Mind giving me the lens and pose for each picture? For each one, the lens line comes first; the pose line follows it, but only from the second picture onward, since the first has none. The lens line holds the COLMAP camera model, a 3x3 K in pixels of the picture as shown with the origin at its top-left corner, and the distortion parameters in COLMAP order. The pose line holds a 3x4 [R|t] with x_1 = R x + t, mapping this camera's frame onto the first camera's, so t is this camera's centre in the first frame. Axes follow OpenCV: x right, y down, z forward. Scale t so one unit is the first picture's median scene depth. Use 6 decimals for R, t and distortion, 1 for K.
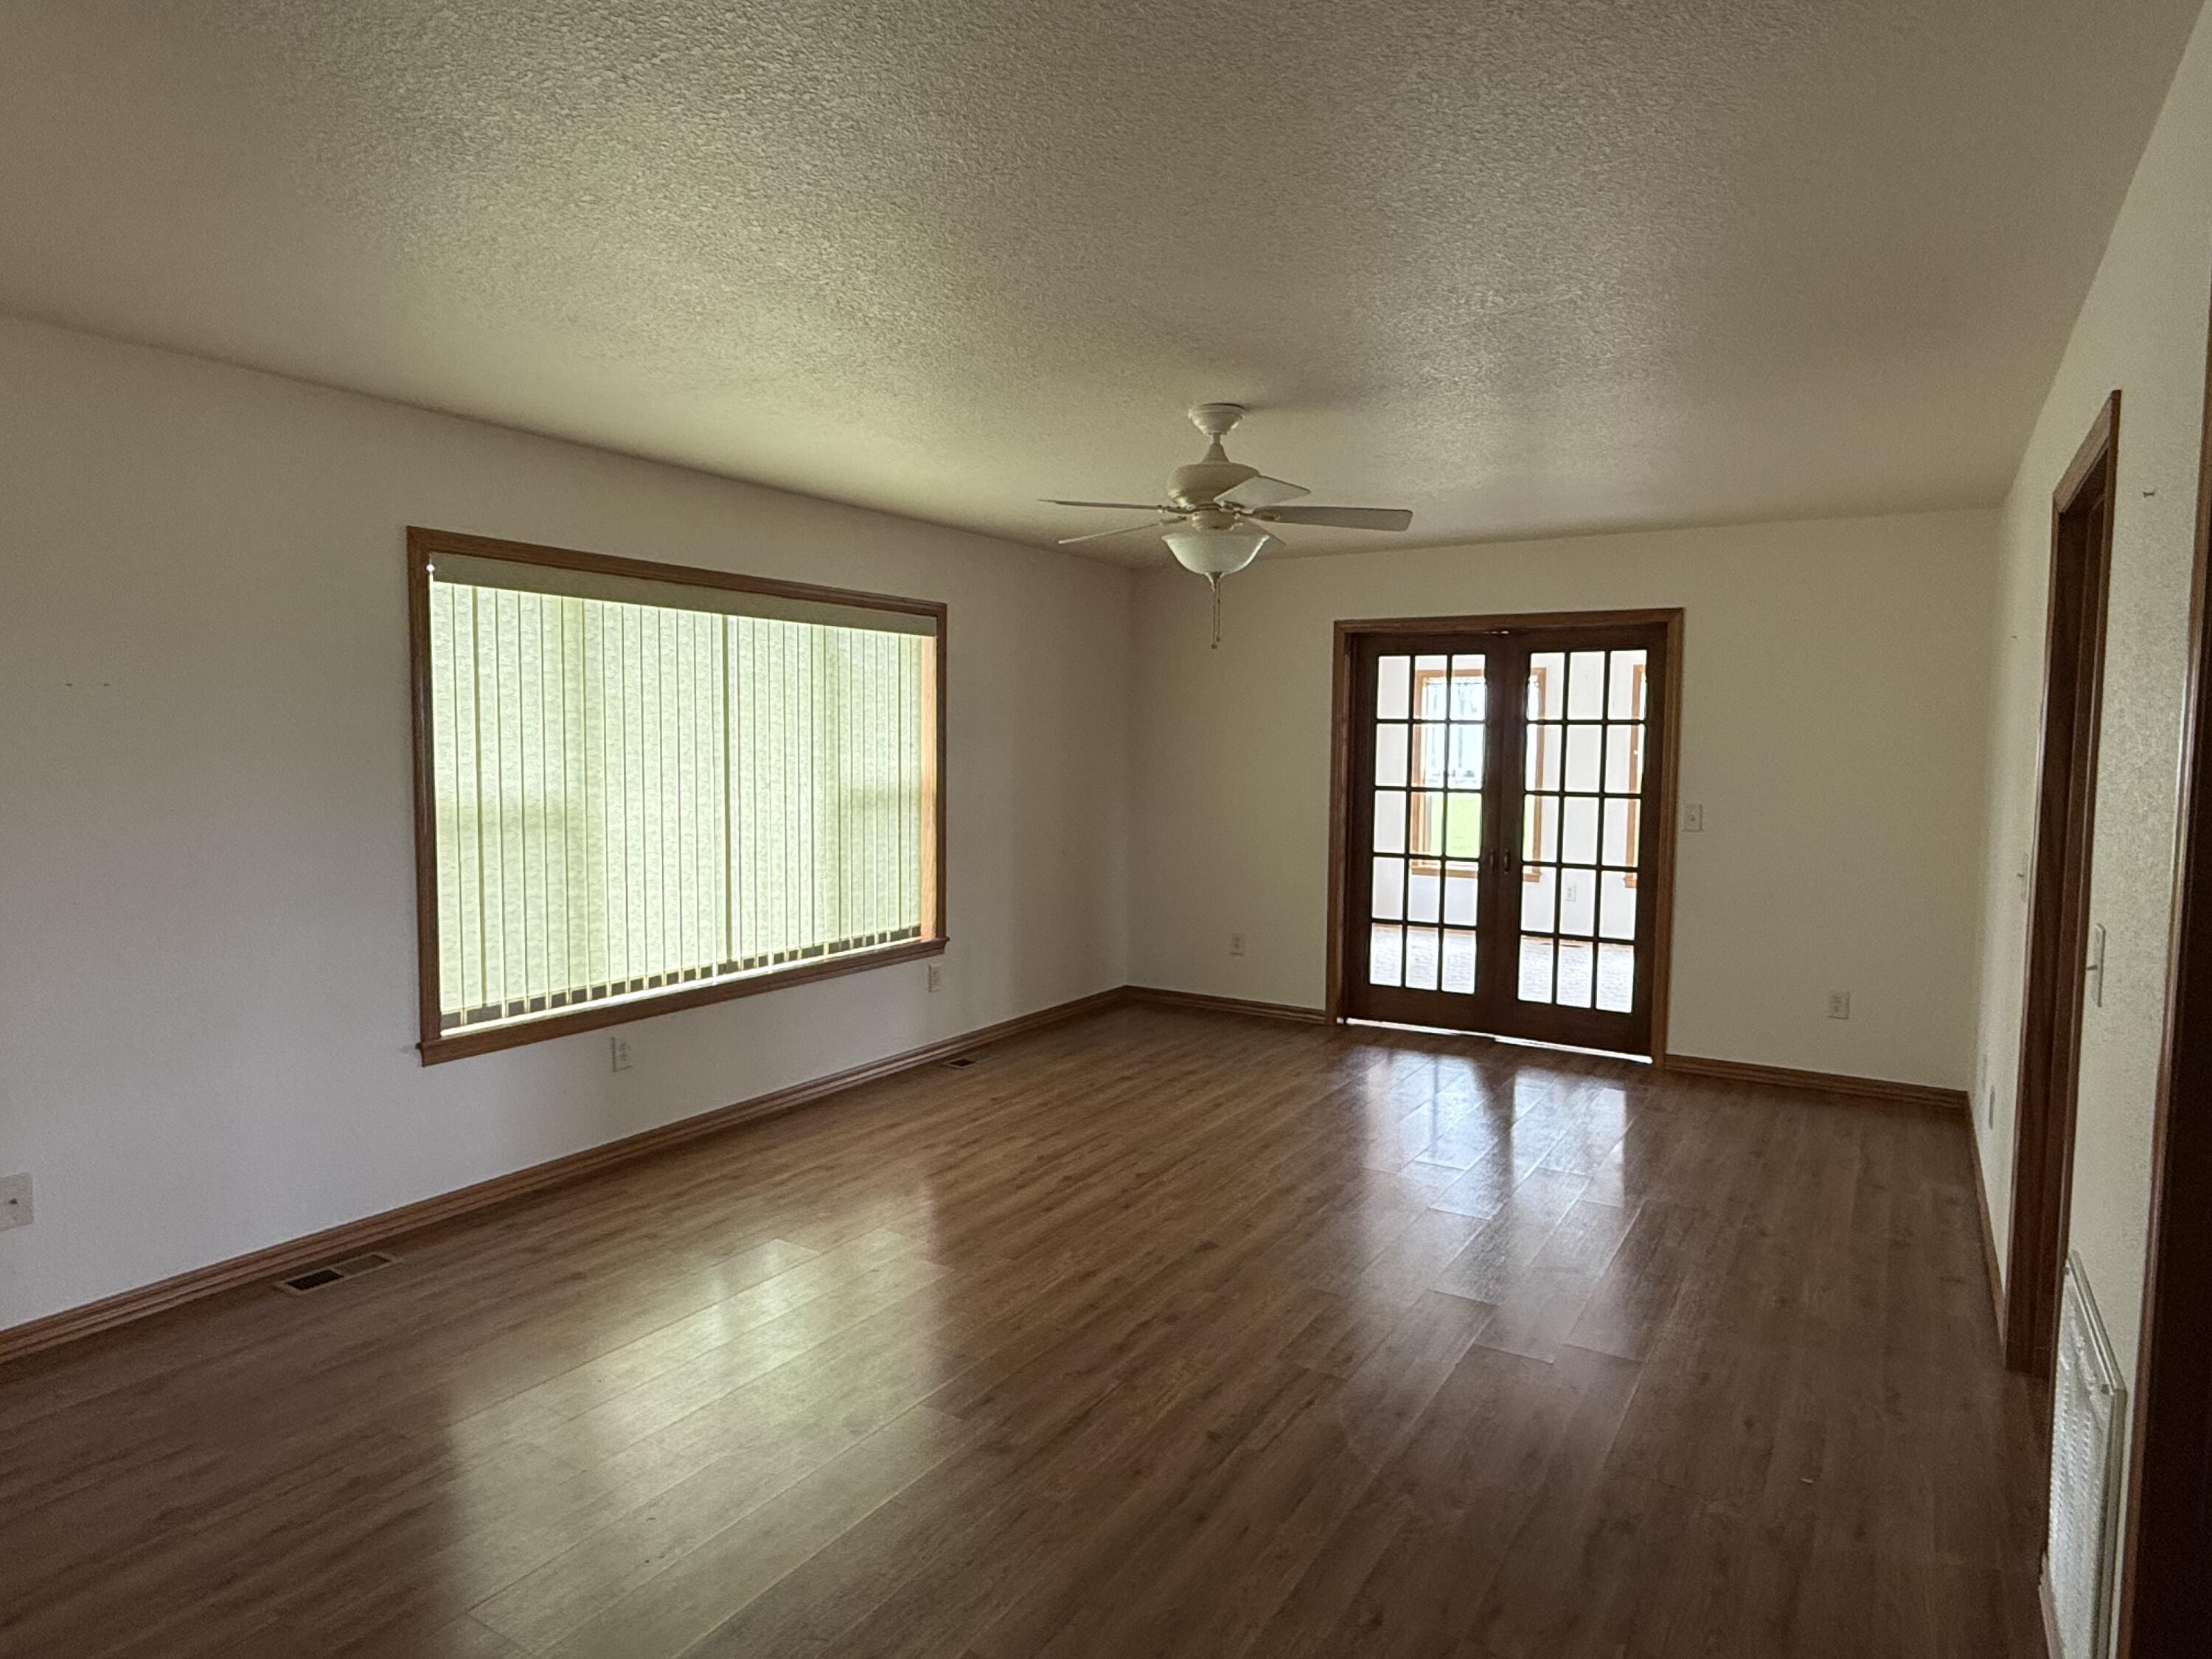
lens RADIAL K [[1292.3, 0, 1104.4], [0, 1292.3, 829.7], [0, 0, 1]] dist [0.000259, 0.001802]
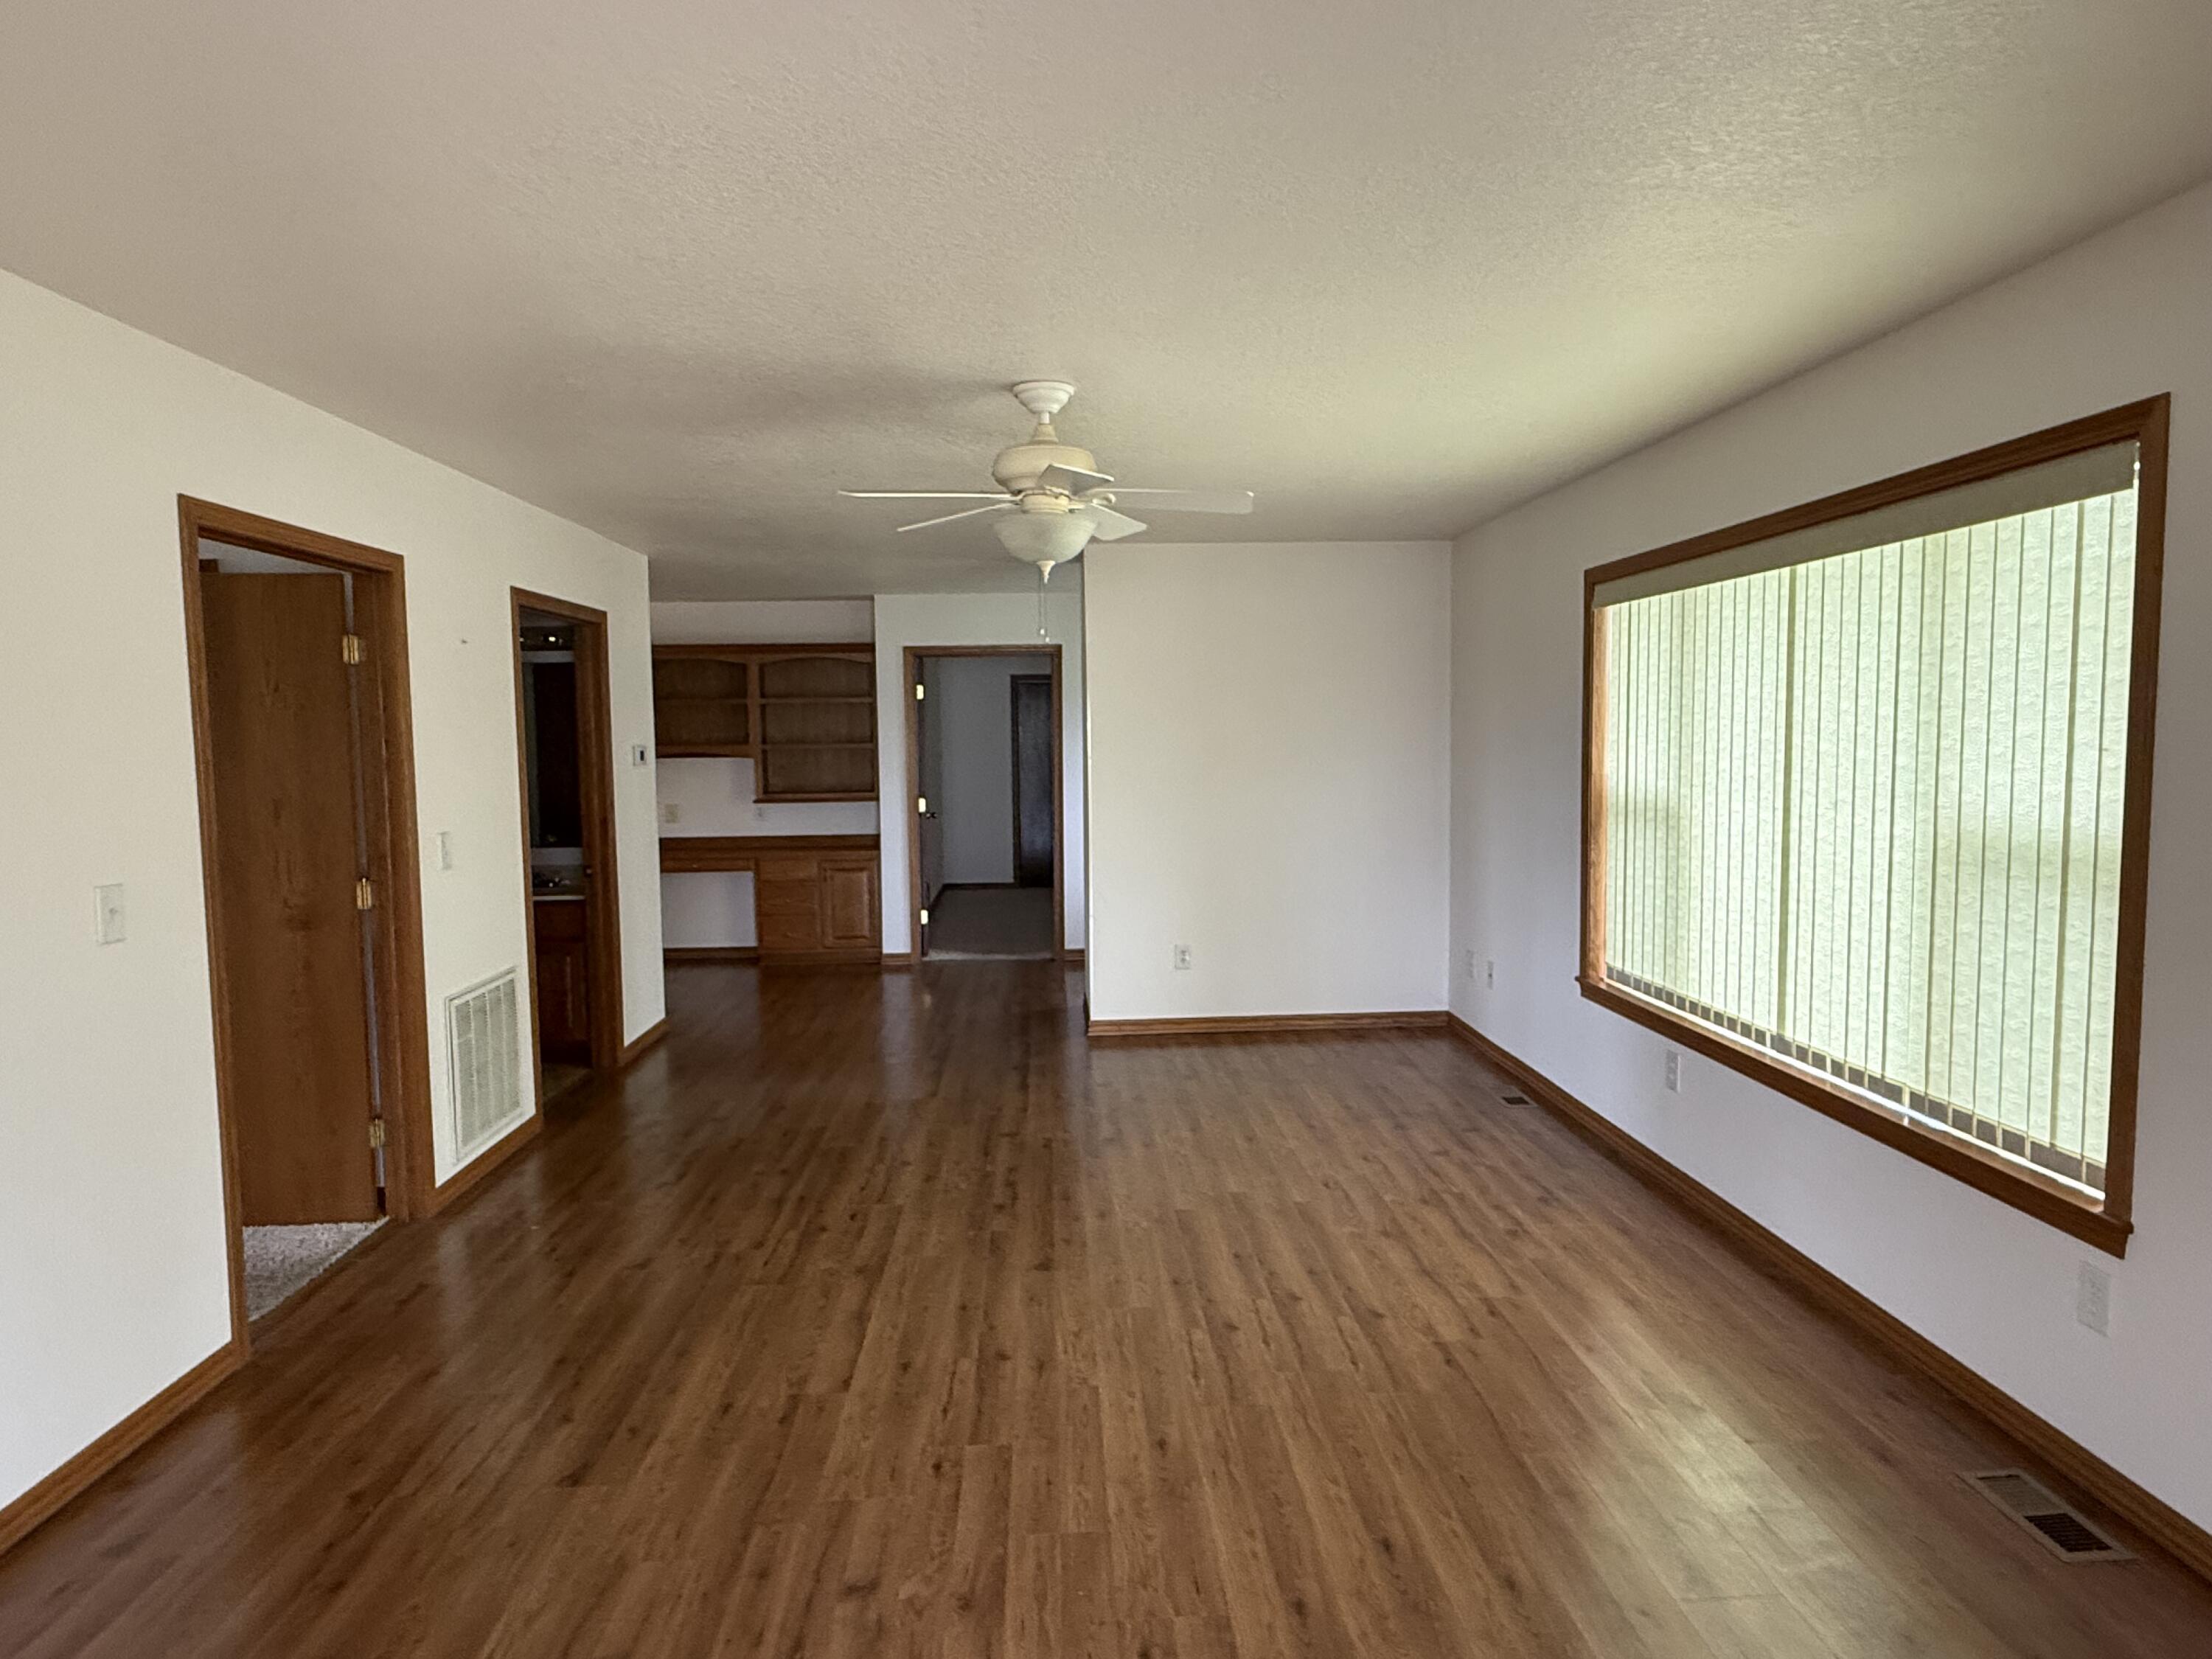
lens RADIAL K [[1292.3, 0, 1104.4], [0, 1292.3, 829.7], [0, 0, 1]] dist [0.000259, 0.001802]
pose [[-0.826234, 0.041987, -0.561761, 0.538992], [-0.036591, 0.991112, 0.127896, -0.117398], [0.562138, 0.126227, -0.817354, 1.676543]]
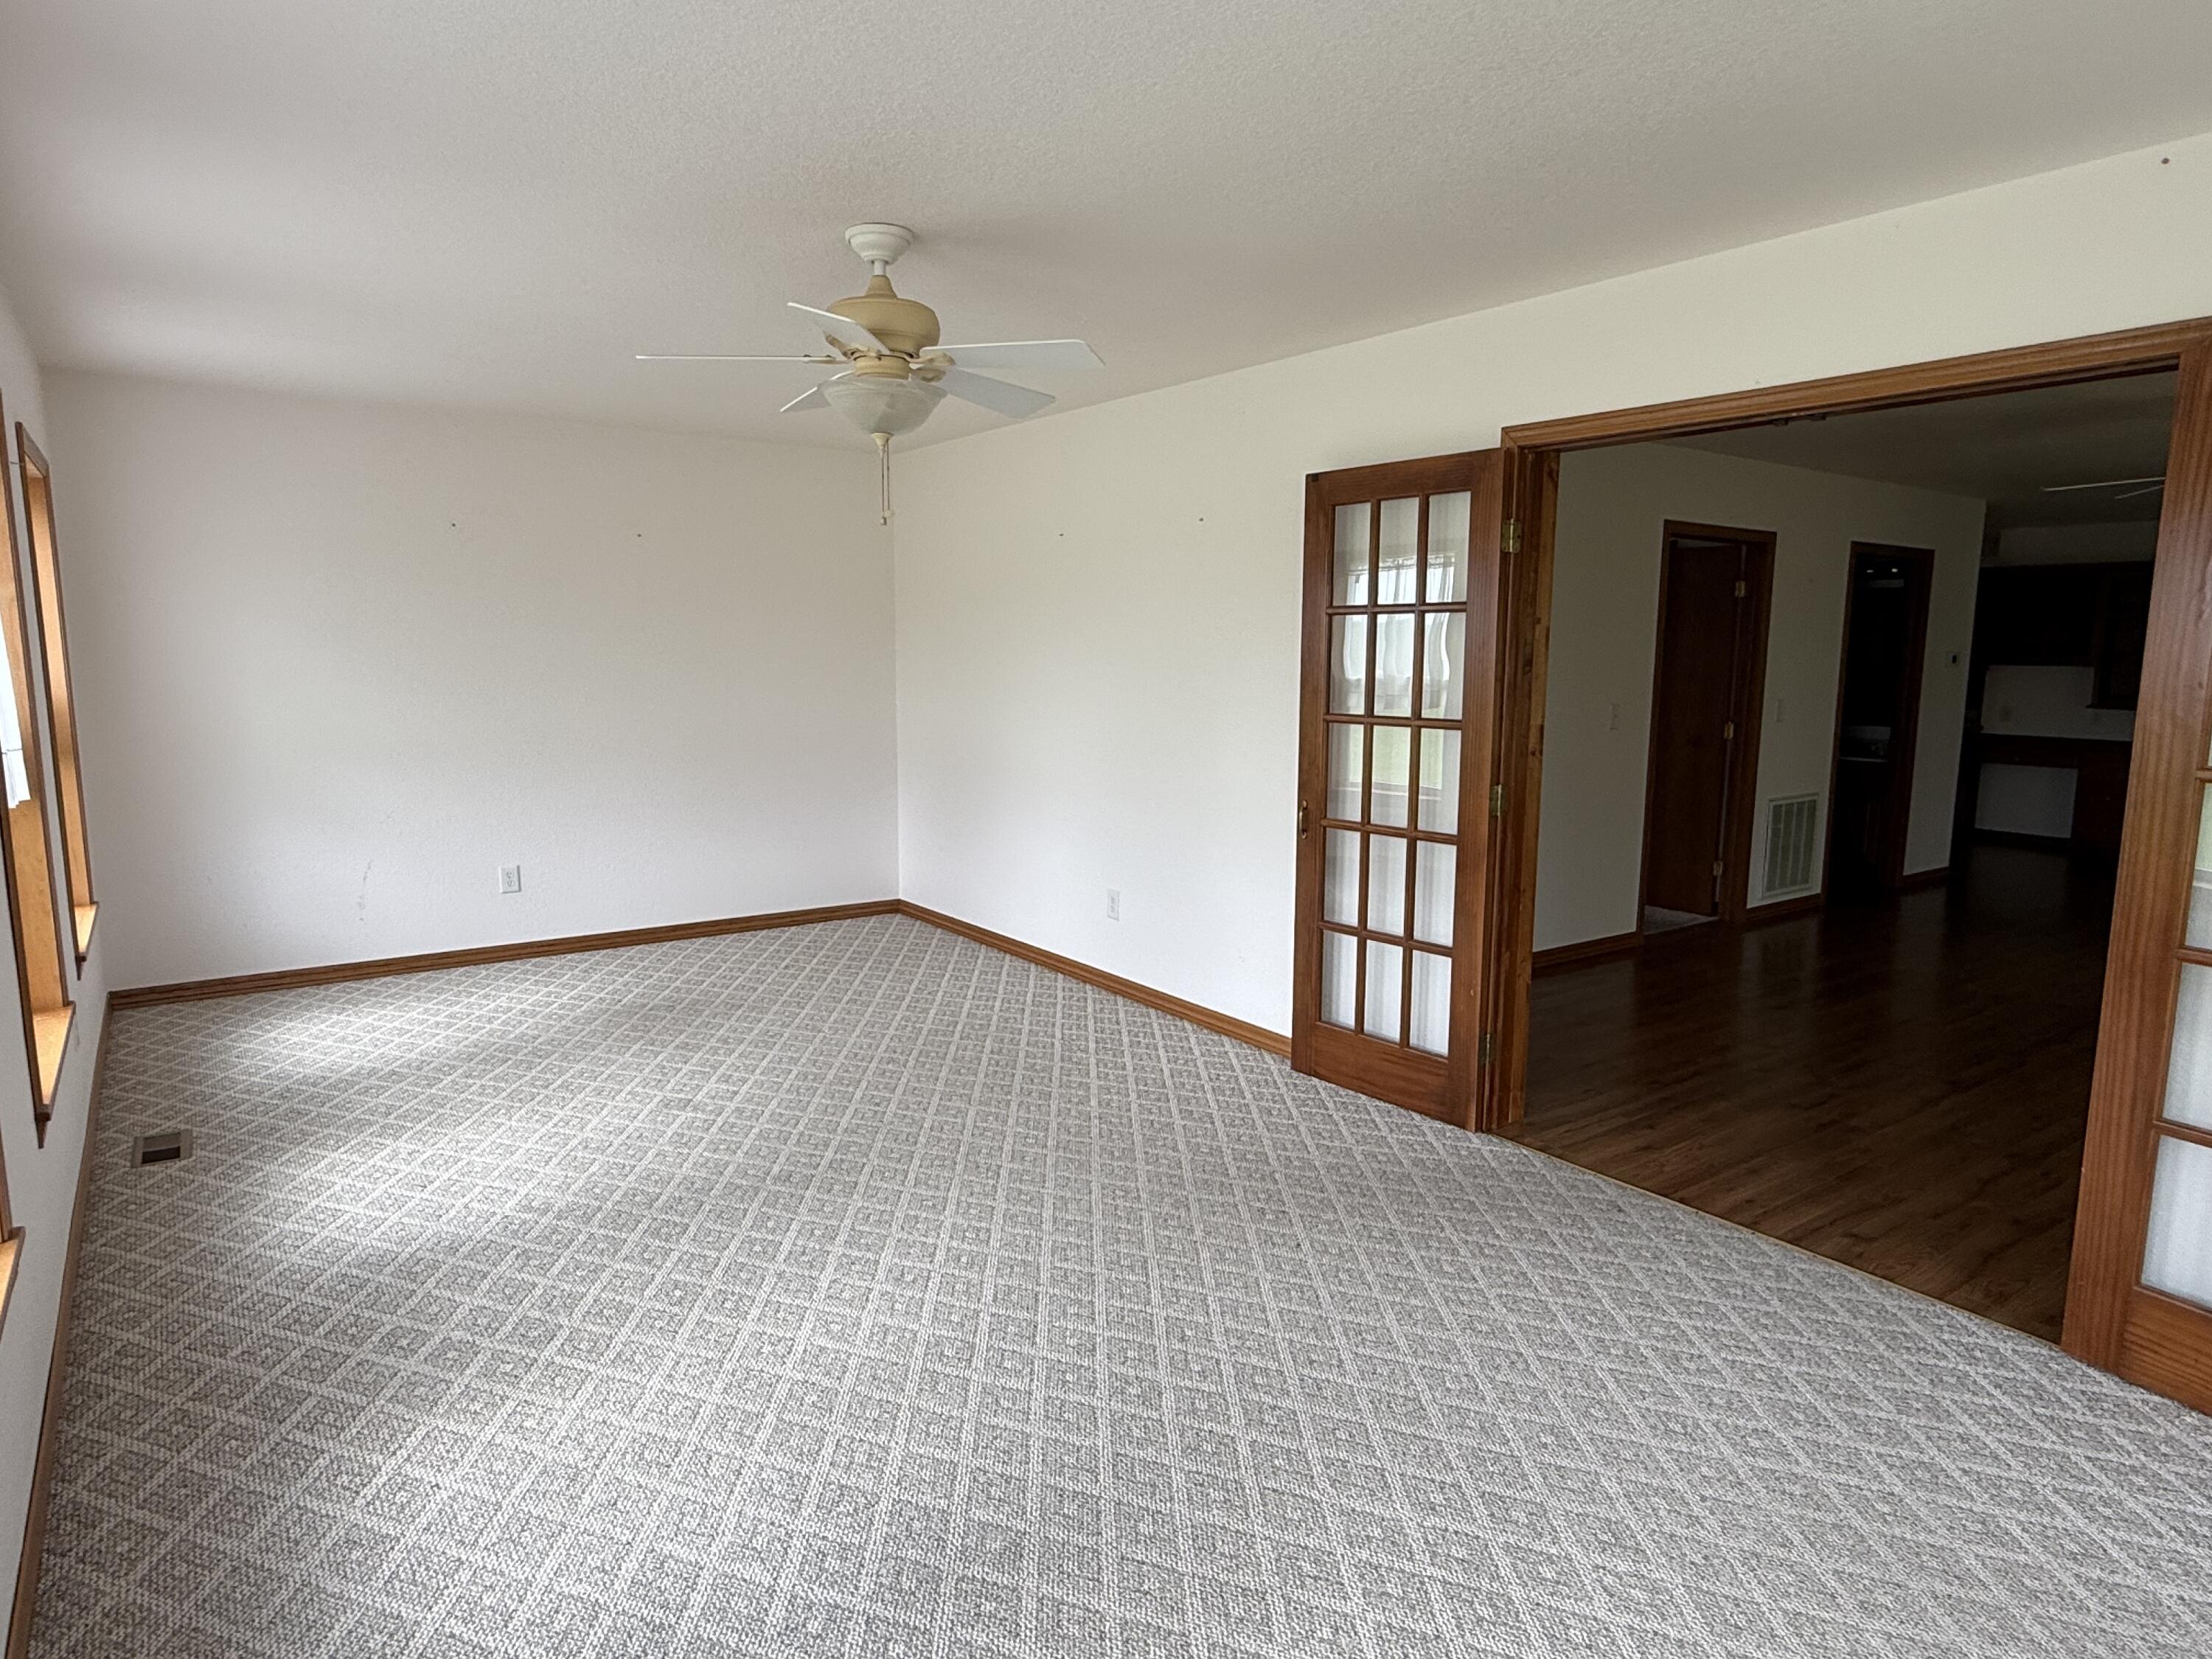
lens RADIAL K [[1292.3, 0, 1104.4], [0, 1292.3, 829.7], [0, 0, 1]] dist [0.000259, 0.001802]
pose [[-0.922651, -0.070721, 0.379097, 0.558891], [0.011048, 0.977789, 0.209299, -0.162274], [-0.385479, 0.197298, -0.901377, 2.448153]]
